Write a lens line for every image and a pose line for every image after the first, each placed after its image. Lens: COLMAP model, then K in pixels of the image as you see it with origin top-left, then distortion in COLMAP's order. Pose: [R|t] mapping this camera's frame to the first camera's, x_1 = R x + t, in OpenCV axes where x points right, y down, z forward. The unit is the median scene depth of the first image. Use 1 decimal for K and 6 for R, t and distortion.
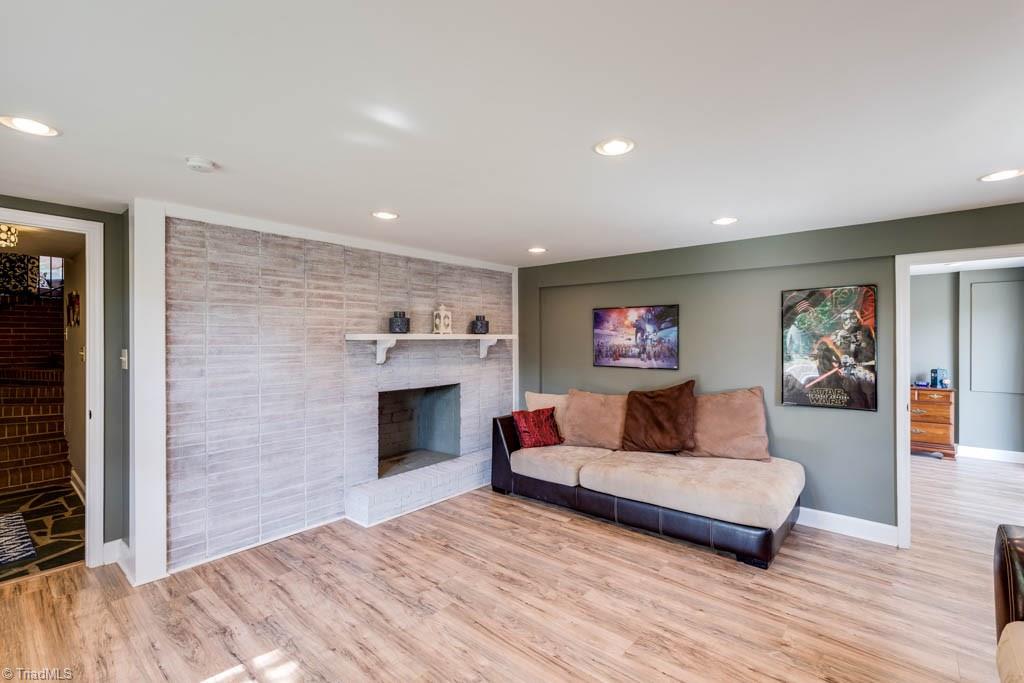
lens RADIAL K [[457.3, 0, 515.6], [0, 457.3, 339.3], [0, 0, 1]] dist [0.001786, 0.000005]
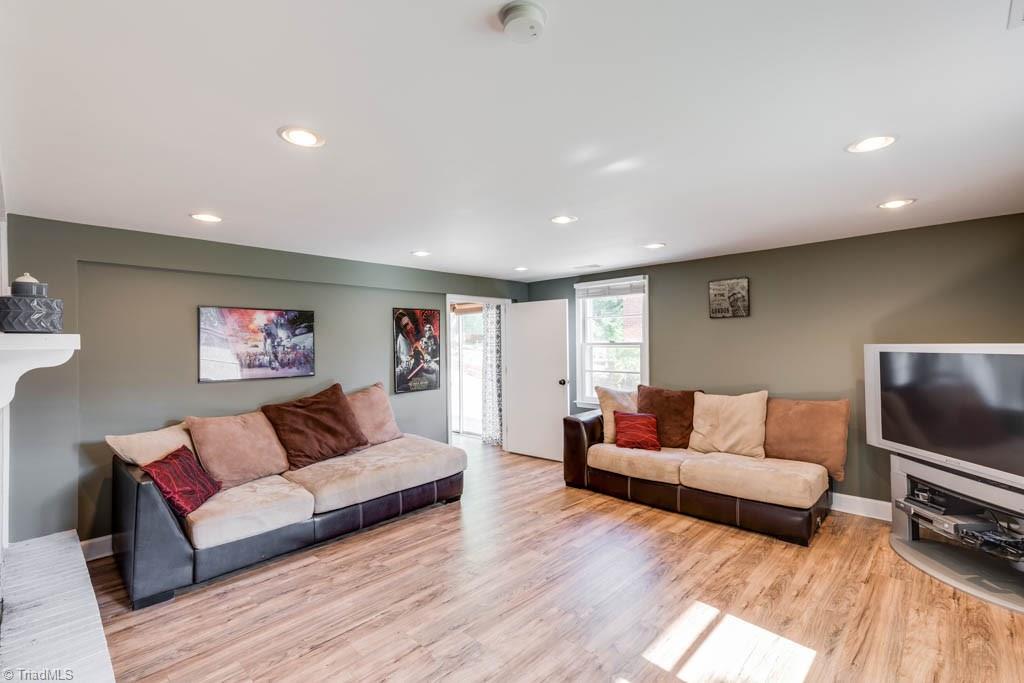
lens RADIAL K [[457.3, 0, 515.6], [0, 457.3, 339.3], [0, 0, 1]] dist [0.001786, 0.000005]
pose [[0.055025, 0.008333, 0.998450, -0.756674], [0.013595, 0.999866, -0.009094, 0.001831], [-0.998392, 0.014074, 0.054904, 0.605634]]
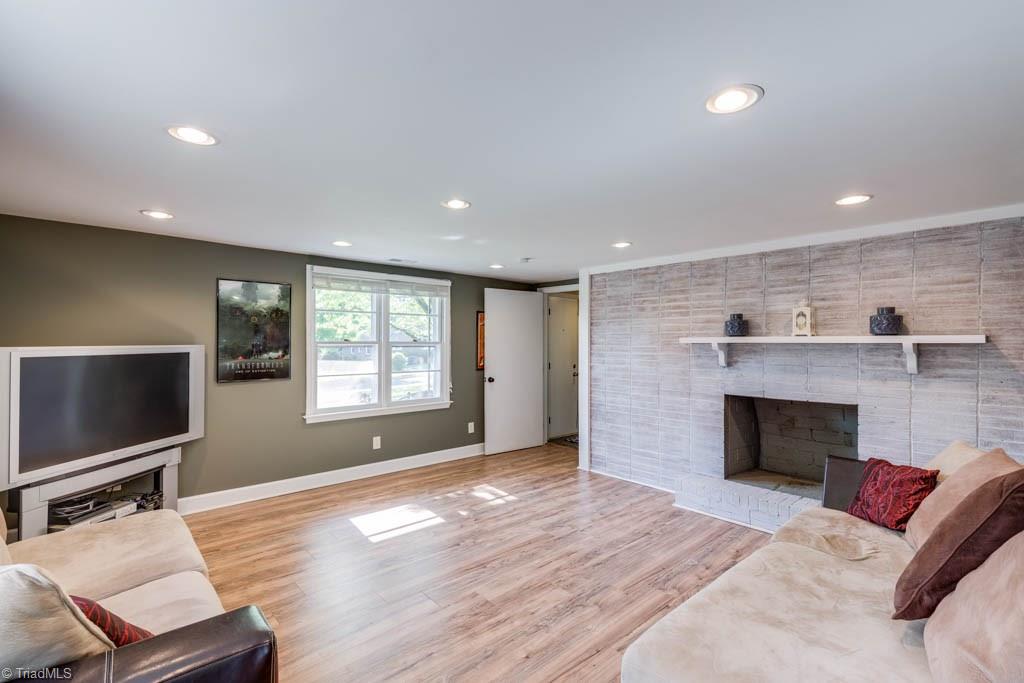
lens RADIAL K [[457.3, 0, 515.6], [0, 457.3, 339.3], [0, 0, 1]] dist [0.001786, 0.000005]
pose [[-0.126607, -0.006919, -0.991929, 0.885387], [-0.005154, 0.999967, -0.006317, 0.001737], [0.991940, 0.004313, -0.126638, 0.760857]]
